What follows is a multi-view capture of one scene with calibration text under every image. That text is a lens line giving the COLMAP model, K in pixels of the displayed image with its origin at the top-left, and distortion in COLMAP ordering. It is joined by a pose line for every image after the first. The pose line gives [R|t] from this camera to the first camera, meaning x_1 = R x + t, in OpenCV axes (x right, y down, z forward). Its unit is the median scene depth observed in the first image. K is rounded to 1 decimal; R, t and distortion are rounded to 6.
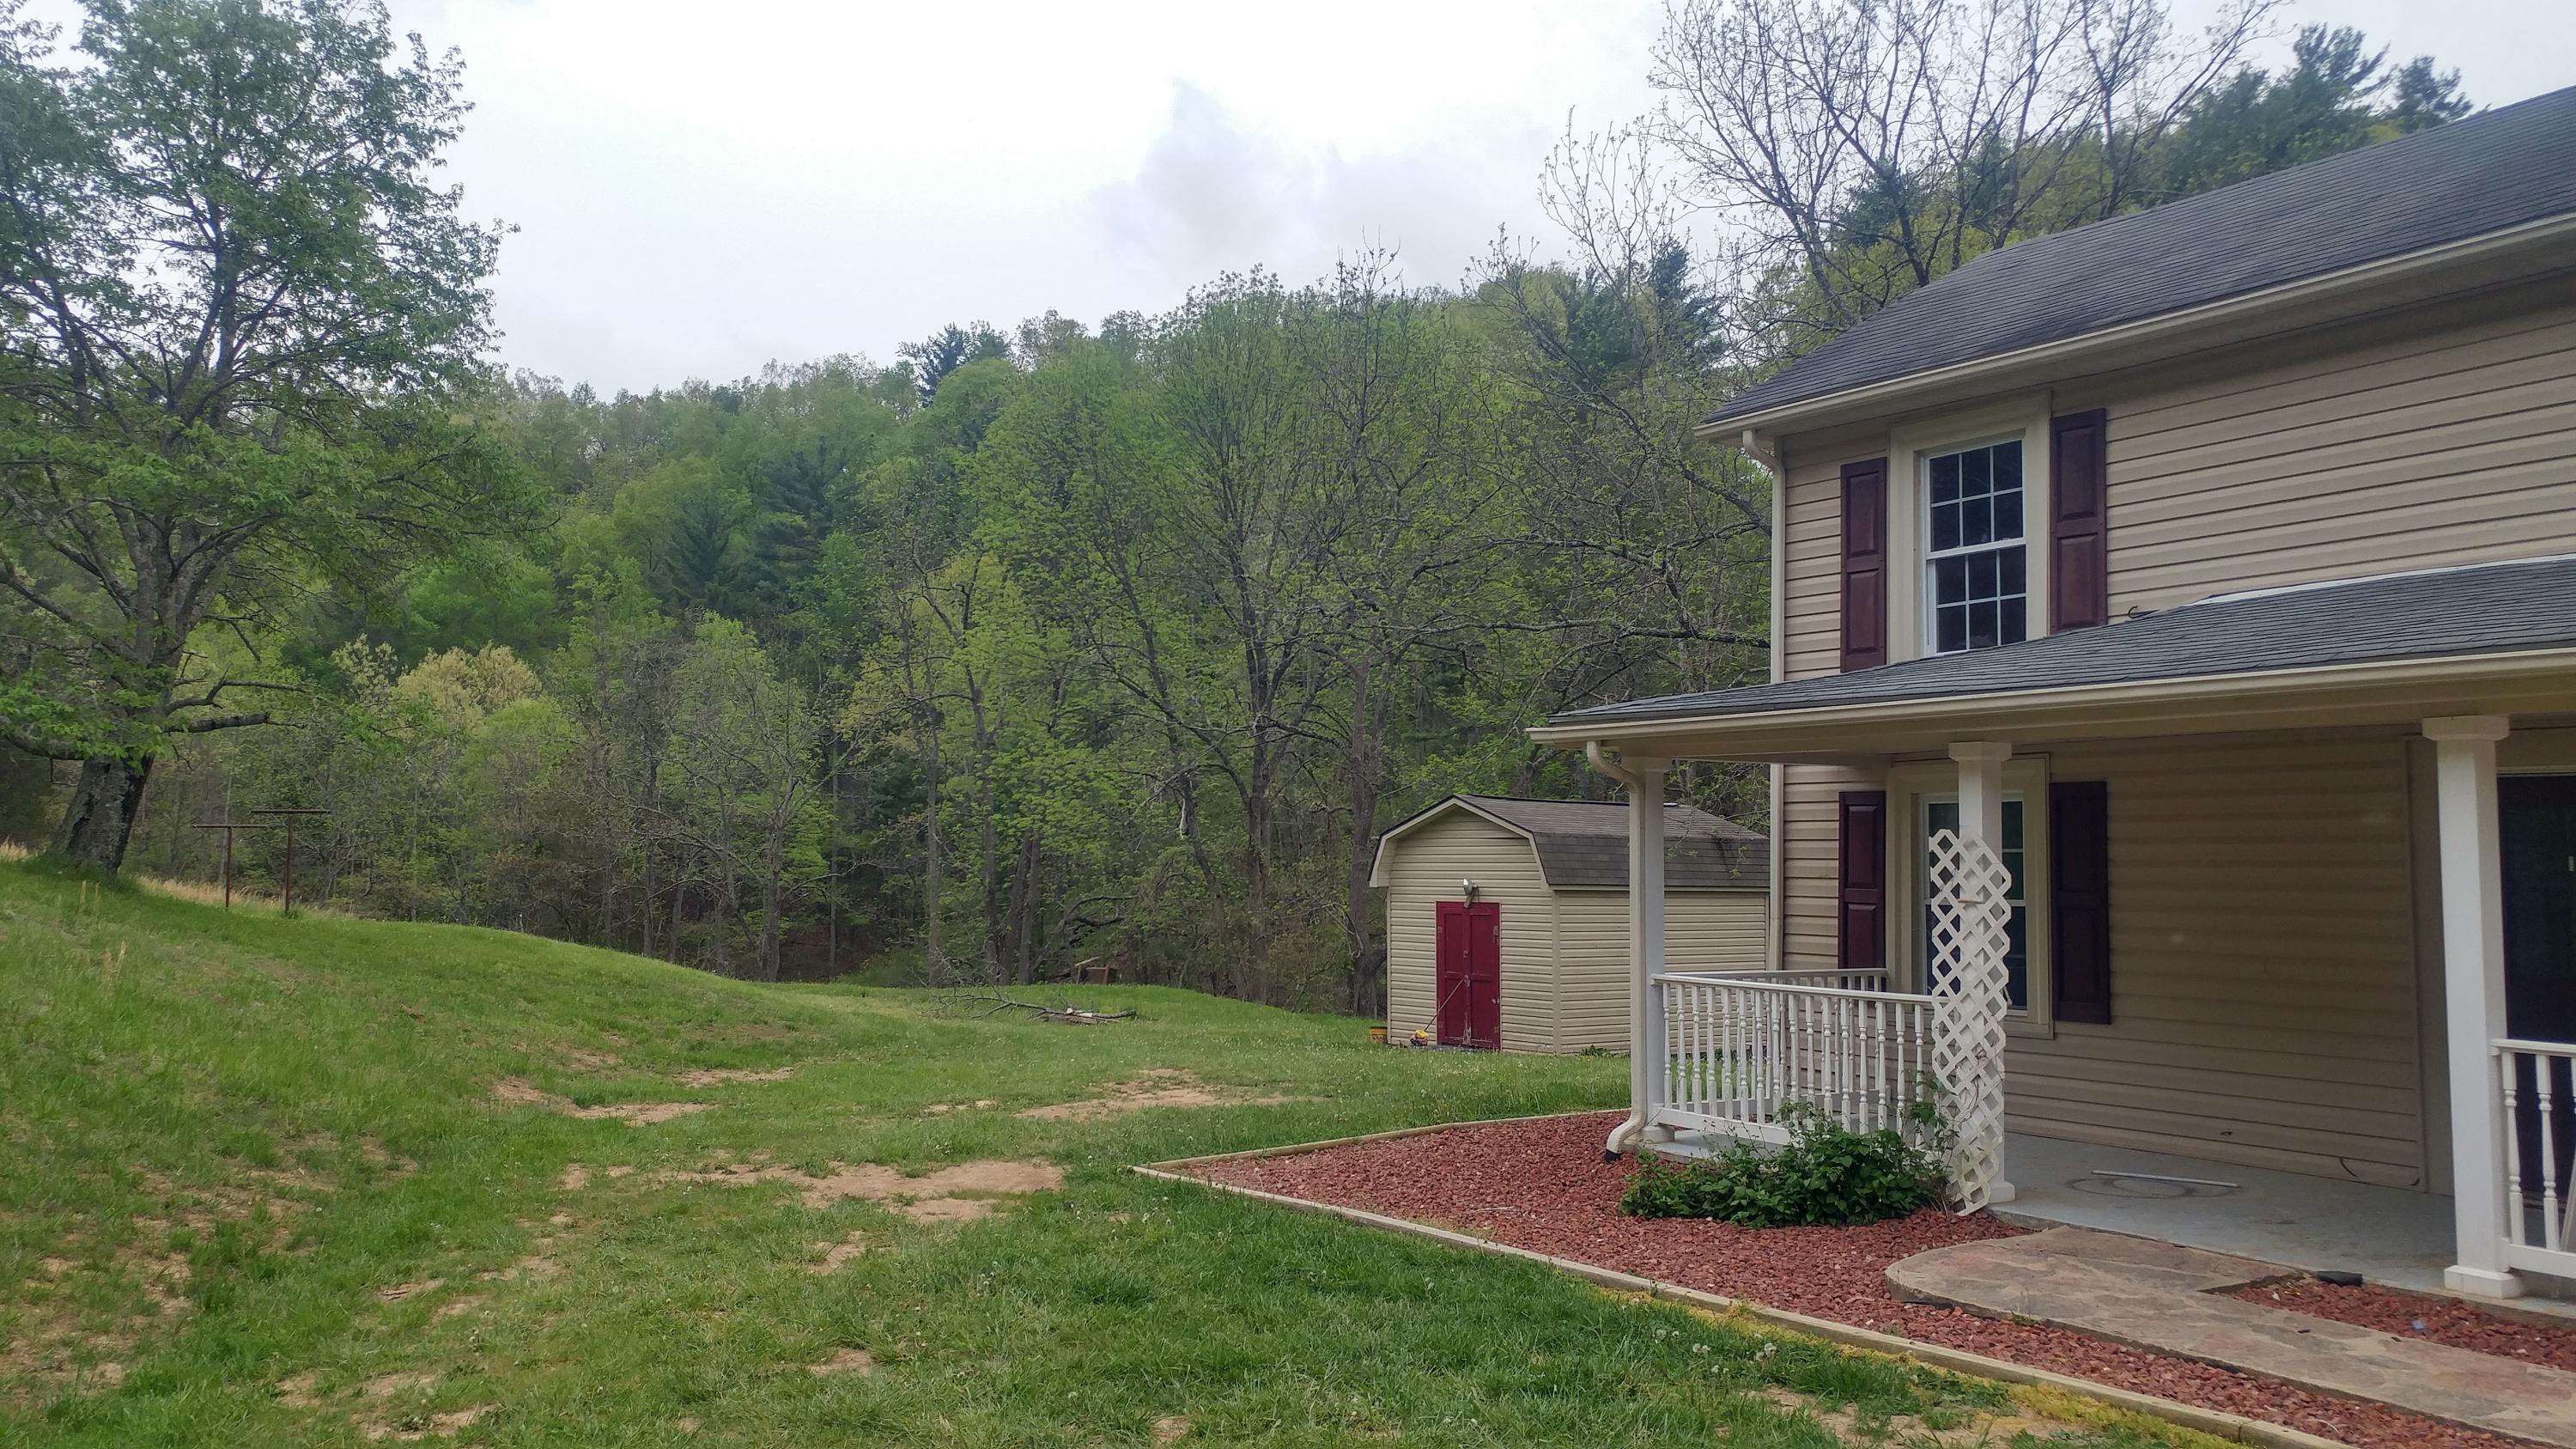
lens RADIAL K [[1867.5, 0, 1288.4], [0, 1867.5, 711.0], [0, 0, 1]] dist [0.031344, -0.012605]
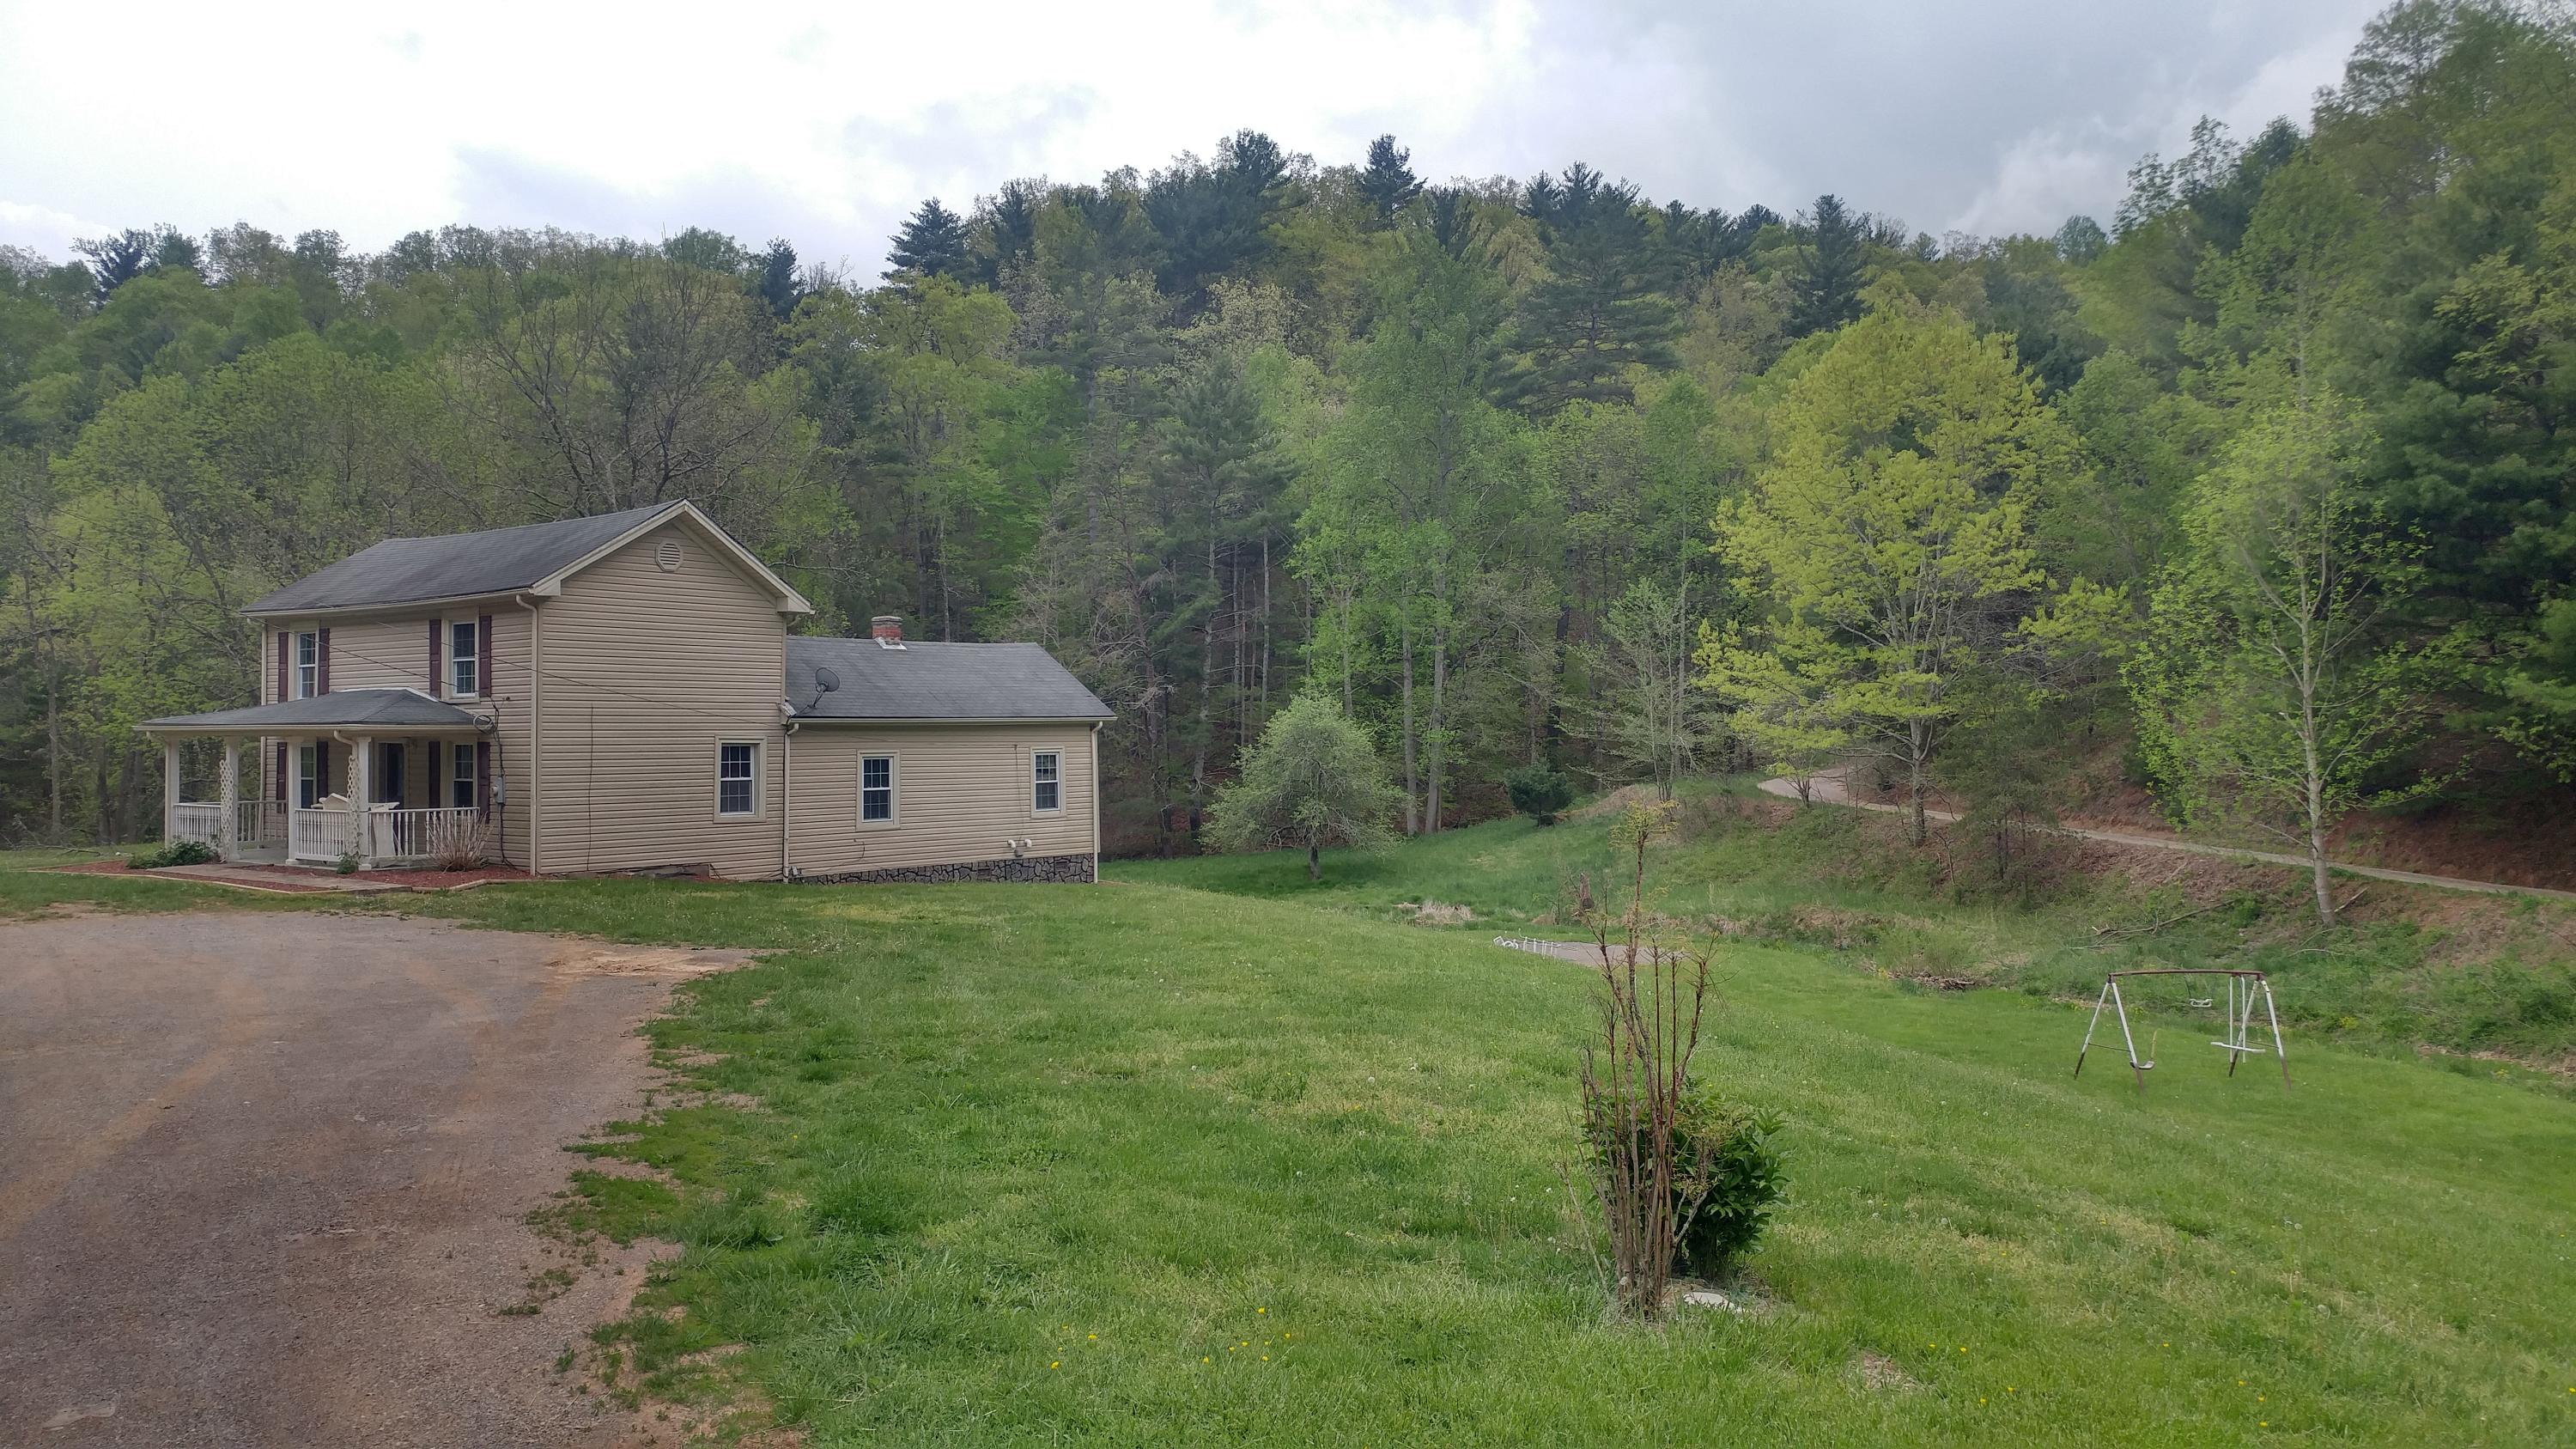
lens RADIAL K [[1867.5, 0, 1288.4], [0, 1867.5, 711.0], [0, 0, 1]] dist [0.031344, -0.012605]
pose [[0.942696, -0.006168, 0.333597, 0.088648], [-0.016871, 0.997669, 0.066121, -0.025321], [-0.333227, -0.067960, 0.940394, -0.256999]]
